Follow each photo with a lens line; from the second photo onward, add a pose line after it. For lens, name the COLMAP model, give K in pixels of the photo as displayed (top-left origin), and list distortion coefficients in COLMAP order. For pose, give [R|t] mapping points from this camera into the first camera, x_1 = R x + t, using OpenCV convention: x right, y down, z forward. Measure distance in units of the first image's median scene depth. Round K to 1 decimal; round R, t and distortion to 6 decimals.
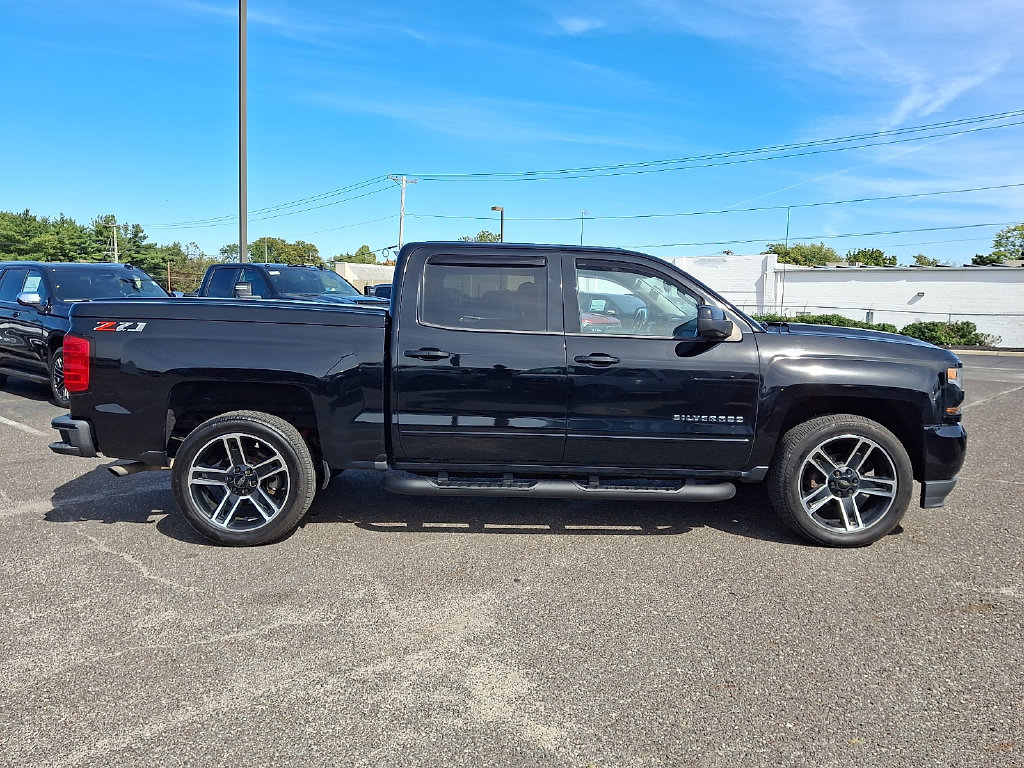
lens RADIAL K [[775.4, 0, 512.0], [0, 775.4, 384.0], [0, 0, 1]] dist [0.097743, -0.131134]
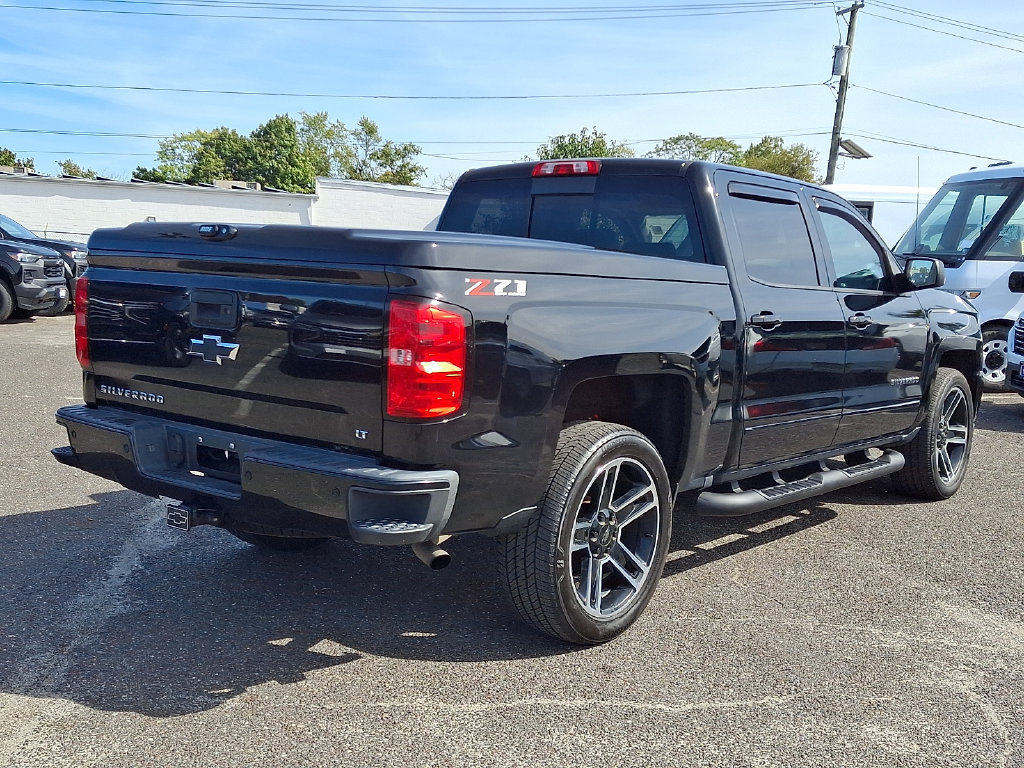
lens RADIAL K [[1127.2, 0, 495.1], [0, 1127.2, 380.7], [0, 0, 1]] dist [0.193653, -0.450367]
pose [[0.650030, -0.071142, 0.756571, -1.064508], [0.046817, 0.997466, 0.053570, -0.049309], [-0.758465, 0.000598, 0.651714, 0.480262]]
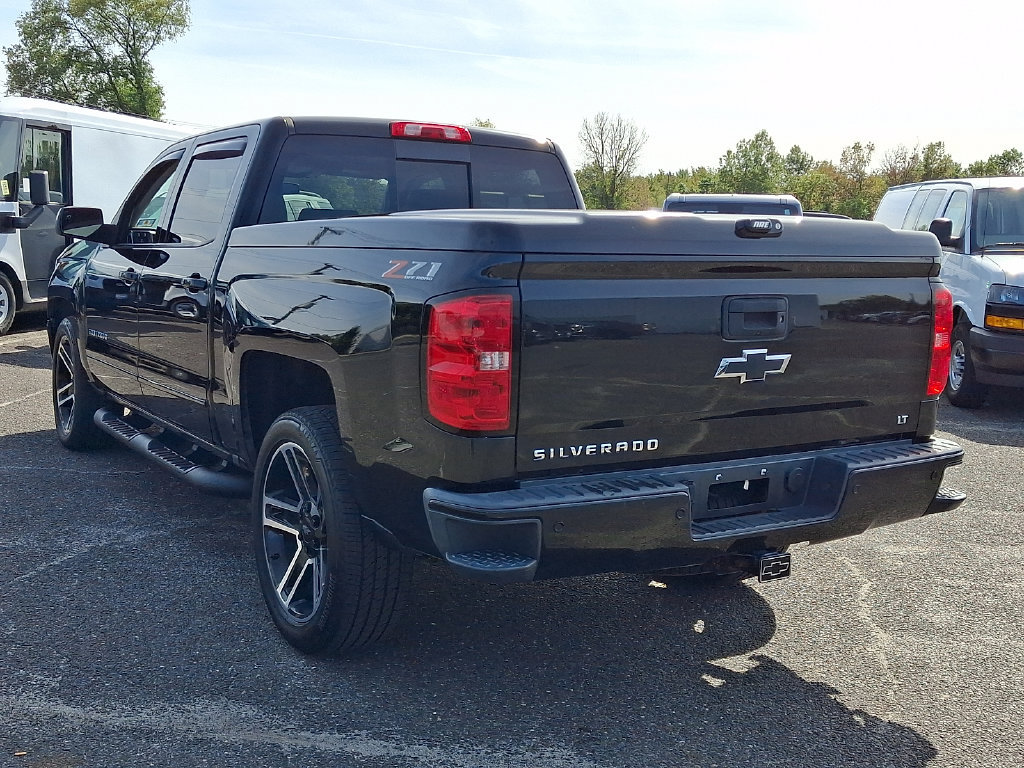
lens RADIAL K [[1127.2, 0, 495.1], [0, 1127.2, 380.7], [0, 0, 1]] dist [0.193653, -0.450367]
pose [[-0.509906, -0.140334, 0.848706, -1.084188], [0.052634, 0.979665, 0.193611, -0.170975], [-0.858618, 0.143394, -0.492151, 1.646230]]
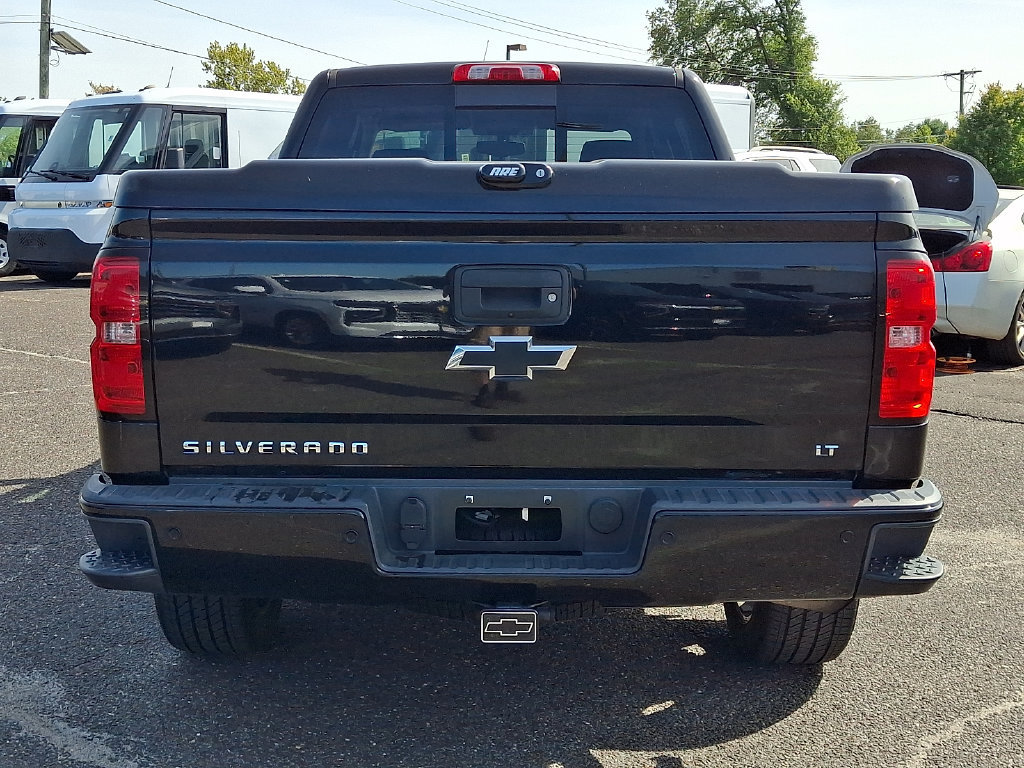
lens RADIAL K [[1268.1, 0, 480.7], [0, 1268.1, 366.7], [0, 0, 1]] dist [0.300106, -0.857938]
pose [[0.032970, -0.151876, 0.987849, -1.158808], [0.097028, 0.984205, 0.148077, -0.121993], [-0.994735, 0.090967, 0.047186, 1.154995]]
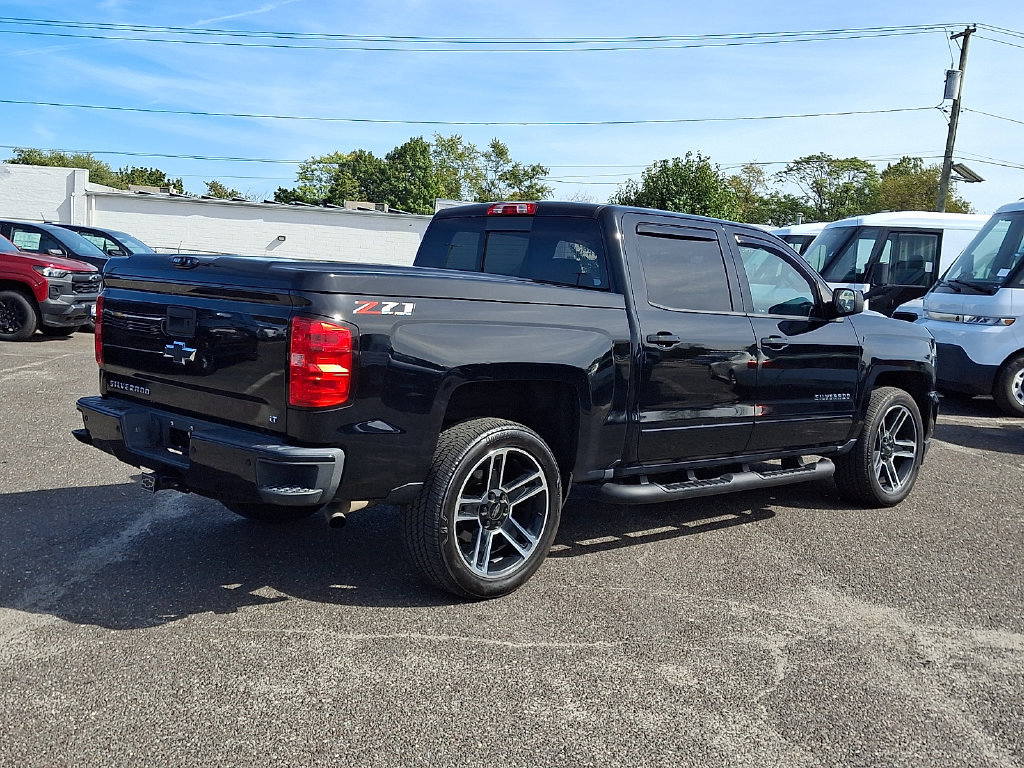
lens RADIAL K [[1125.7, 0, 495.4], [0, 1125.7, 363.7], [0, 0, 1]] dist [0.234268, -0.589942]
pose [[0.732932, -0.033125, 0.679495, -1.079491], [0.028237, 0.999434, 0.018265, -0.038400], [-0.679716, 0.005800, 0.733452, 0.194304]]
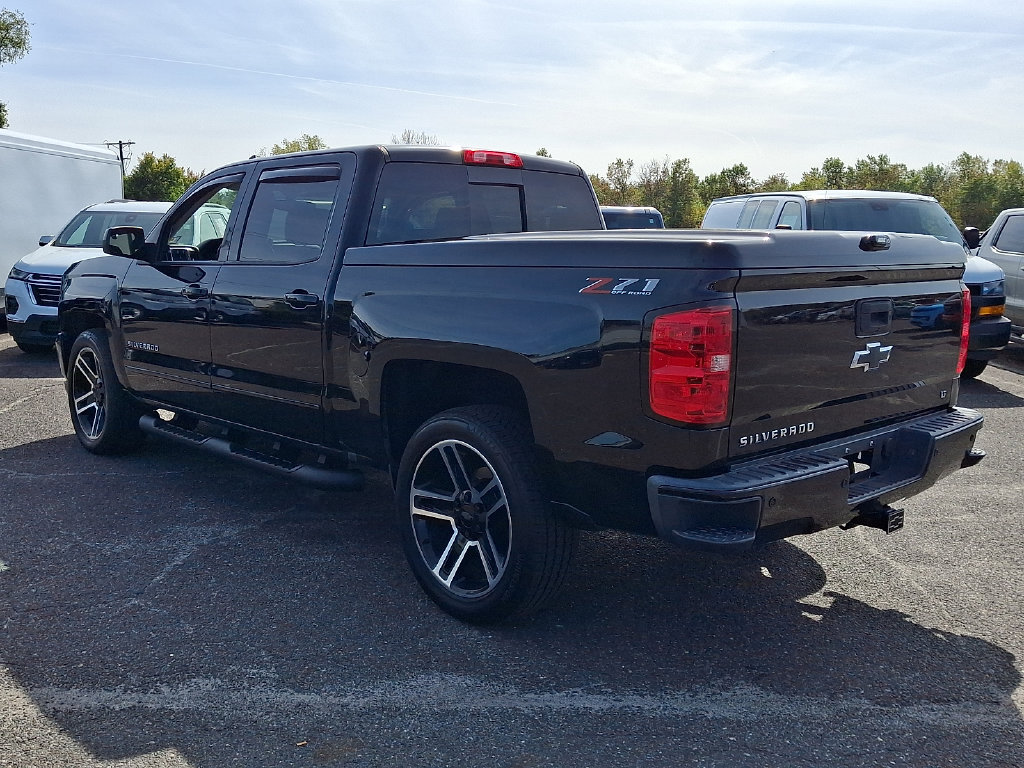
lens RADIAL K [[971.0, 0, 512.0], [0, 971.0, 384.0], [0, 0, 1]] dist [0.156879, -0.311522]
pose [[-0.677033, -0.131372, 0.724133, -0.924231], [0.052706, 0.972757, 0.225755, -0.195714], [-0.734063, 0.191010, -0.651665, 1.840170]]
